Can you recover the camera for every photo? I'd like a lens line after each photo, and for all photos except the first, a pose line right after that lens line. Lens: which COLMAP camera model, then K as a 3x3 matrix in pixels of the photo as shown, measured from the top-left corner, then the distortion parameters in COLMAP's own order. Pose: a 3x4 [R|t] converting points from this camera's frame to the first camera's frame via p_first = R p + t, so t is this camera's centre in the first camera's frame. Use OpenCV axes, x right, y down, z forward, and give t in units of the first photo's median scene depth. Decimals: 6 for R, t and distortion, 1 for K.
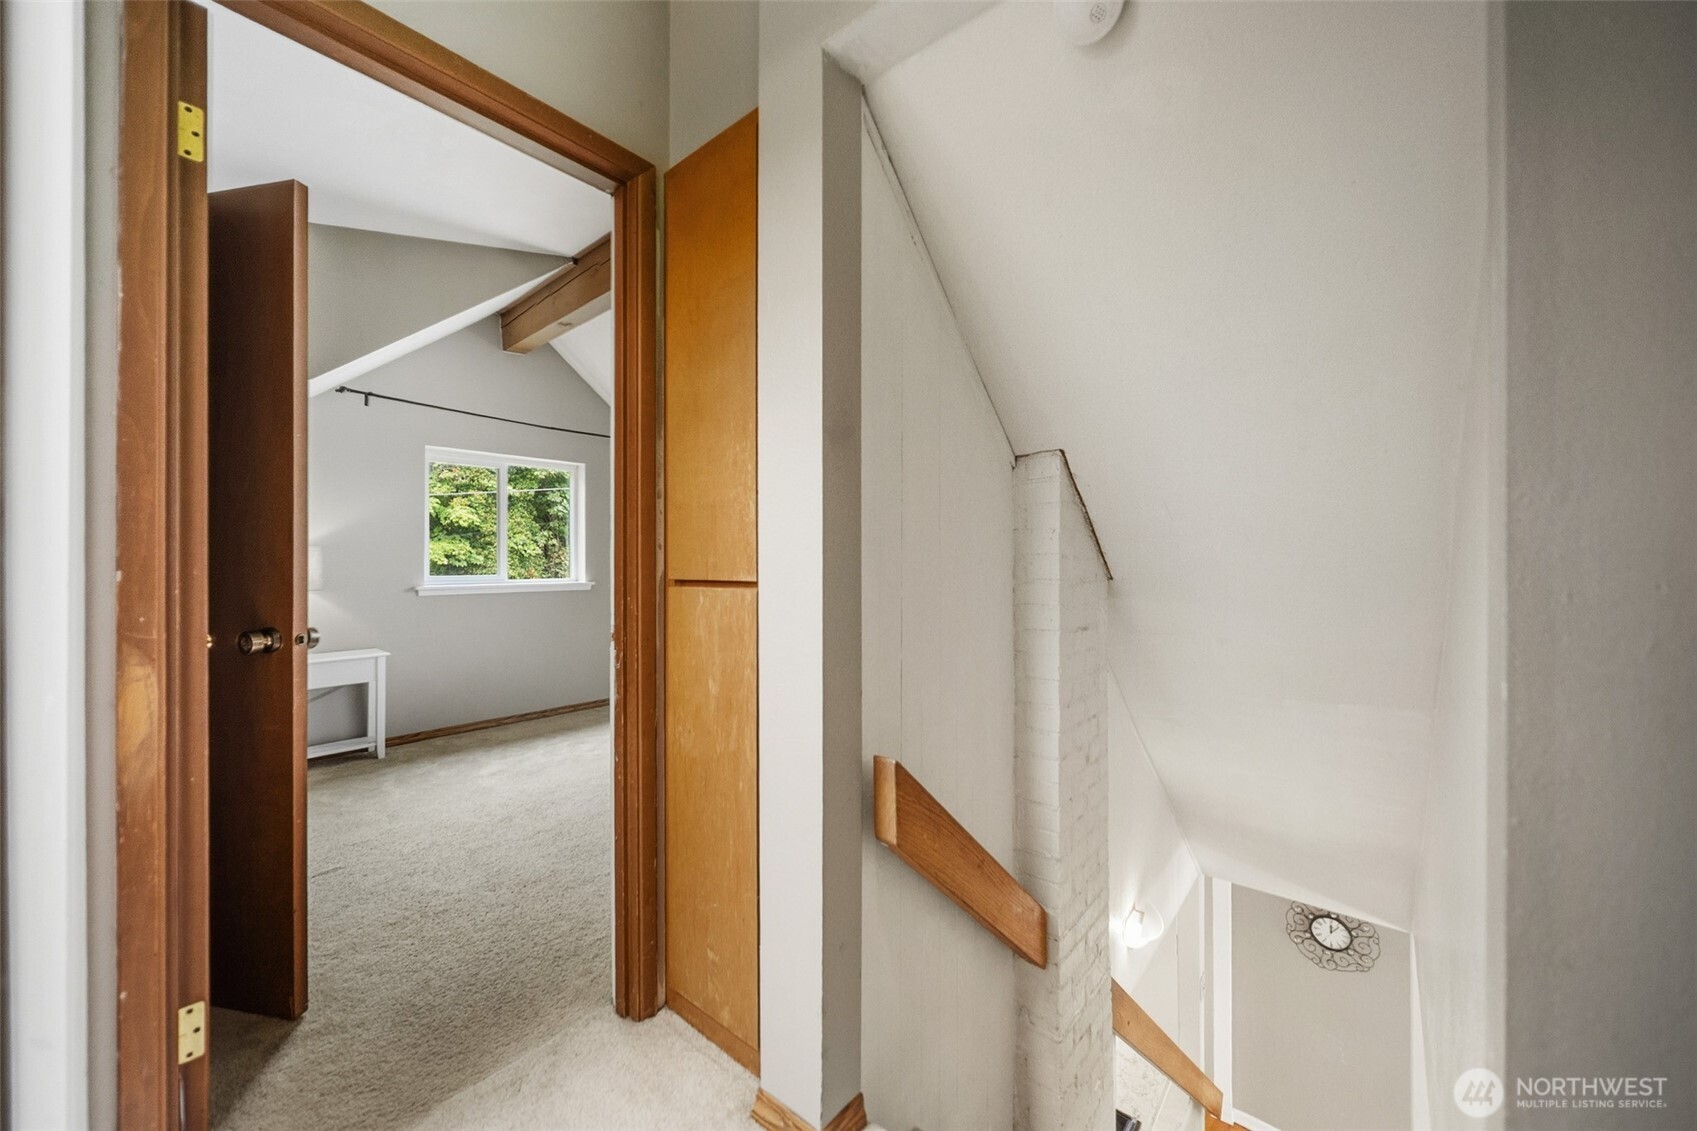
lens RADIAL K [[627.7, 0, 843.1], [0, 627.7, 558.0], [0, 0, 1]] dist [0.002412, 0.000292]
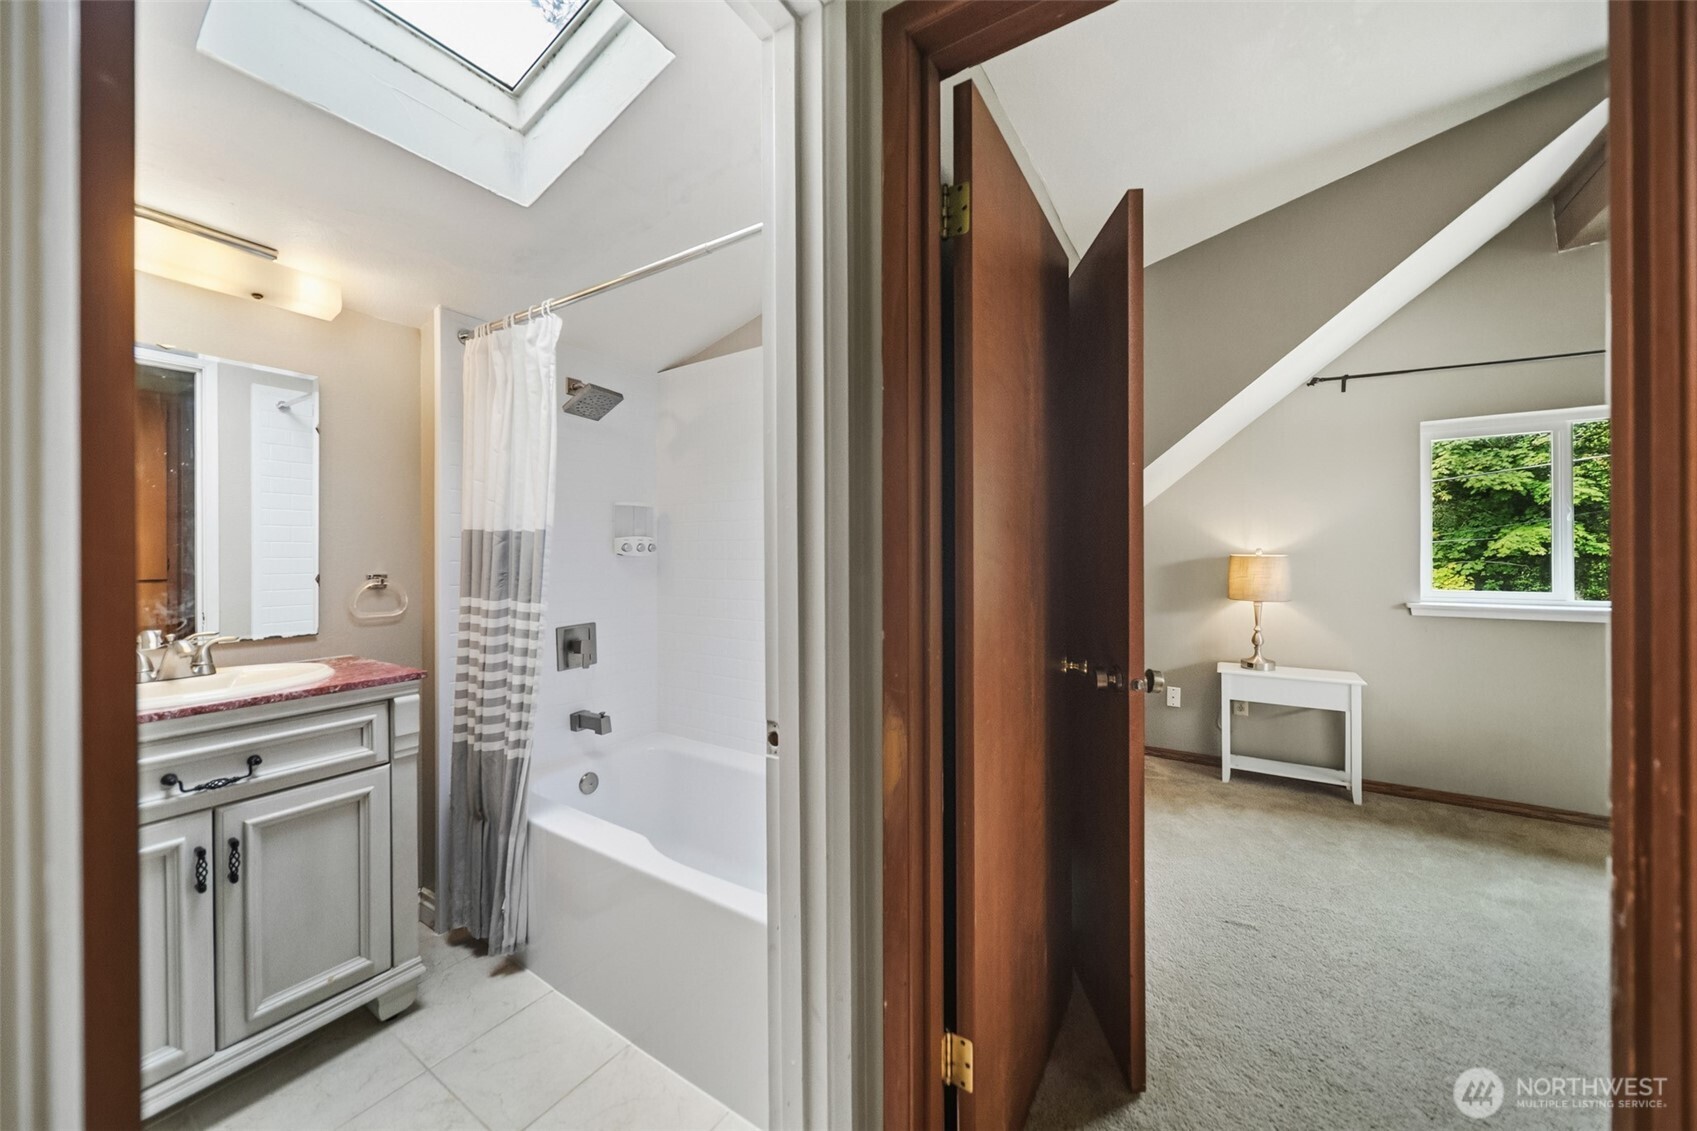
lens RADIAL K [[606.9, 0, 846.0], [0, 606.9, 549.0], [0, 0, 1]] dist [0.008336, -0.003639]
pose [[0.137834, 0.002572, -0.990452, -0.016777], [0.008109, 0.999960, 0.003726, -0.035533], [0.990422, -0.008545, 0.137808, 0.212367]]
